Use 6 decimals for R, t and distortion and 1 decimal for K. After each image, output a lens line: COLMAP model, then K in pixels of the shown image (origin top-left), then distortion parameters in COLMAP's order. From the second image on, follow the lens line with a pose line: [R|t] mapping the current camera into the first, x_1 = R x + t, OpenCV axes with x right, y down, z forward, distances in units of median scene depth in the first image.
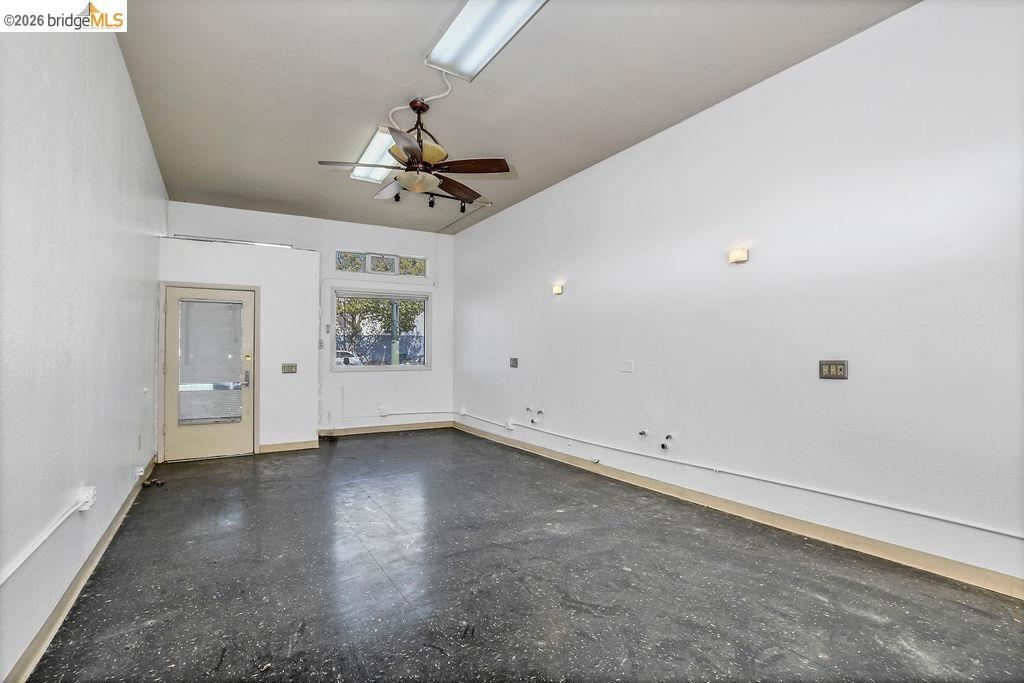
lens RADIAL K [[452.6, 0, 509.1], [0, 452.6, 344.8], [0, 0, 1]] dist [-0.025166, 0.003883]
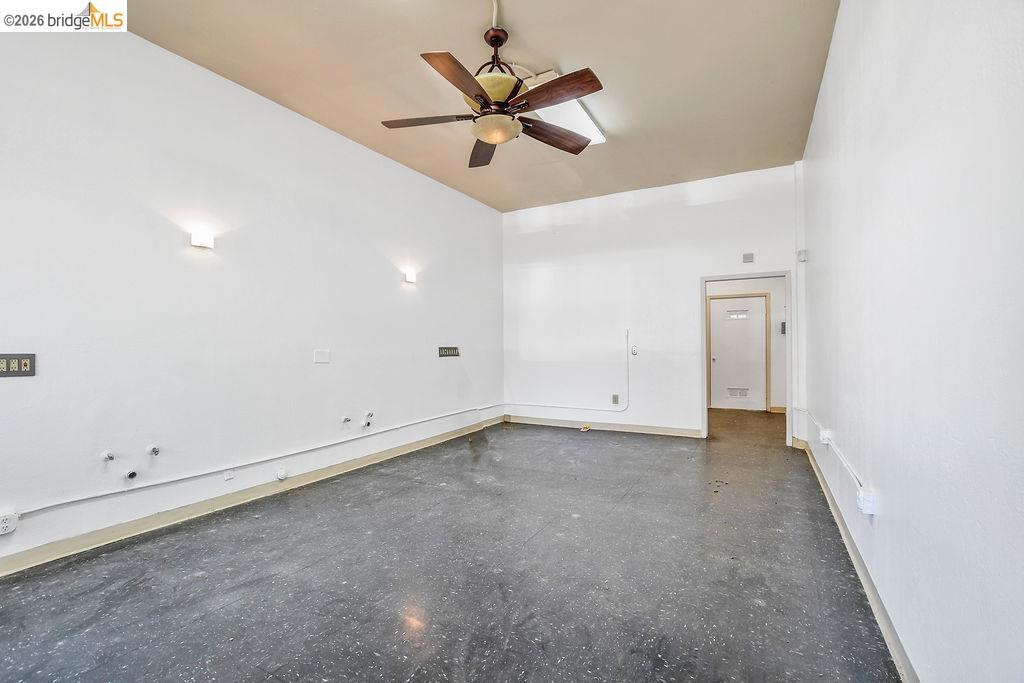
lens RADIAL K [[452.6, 0, 507.5], [0, 452.6, 345.1], [0, 0, 1]] dist [-0.025166, 0.003883]
pose [[-0.468112, 0.001739, 0.883667, -0.845226], [-0.014246, 0.999853, -0.009514, 0.030328], [-0.883554, -0.017043, -0.468019, 1.239815]]
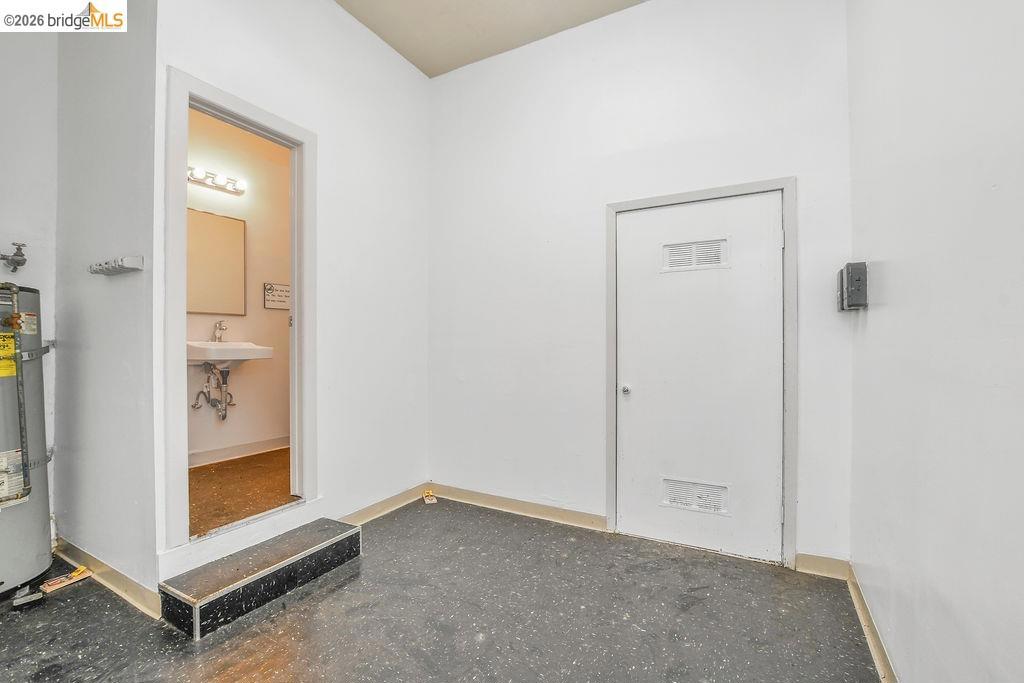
lens RADIAL K [[452.6, 0, 511.2], [0, 452.6, 342.2], [0, 0, 1]] dist [-0.025166, 0.003883]
pose [[-0.498909, 0.001667, 0.866653, -0.585103], [-0.023357, 0.999609, -0.015369, 0.021868], [-0.866339, -0.027910, -0.498675, 0.849171]]
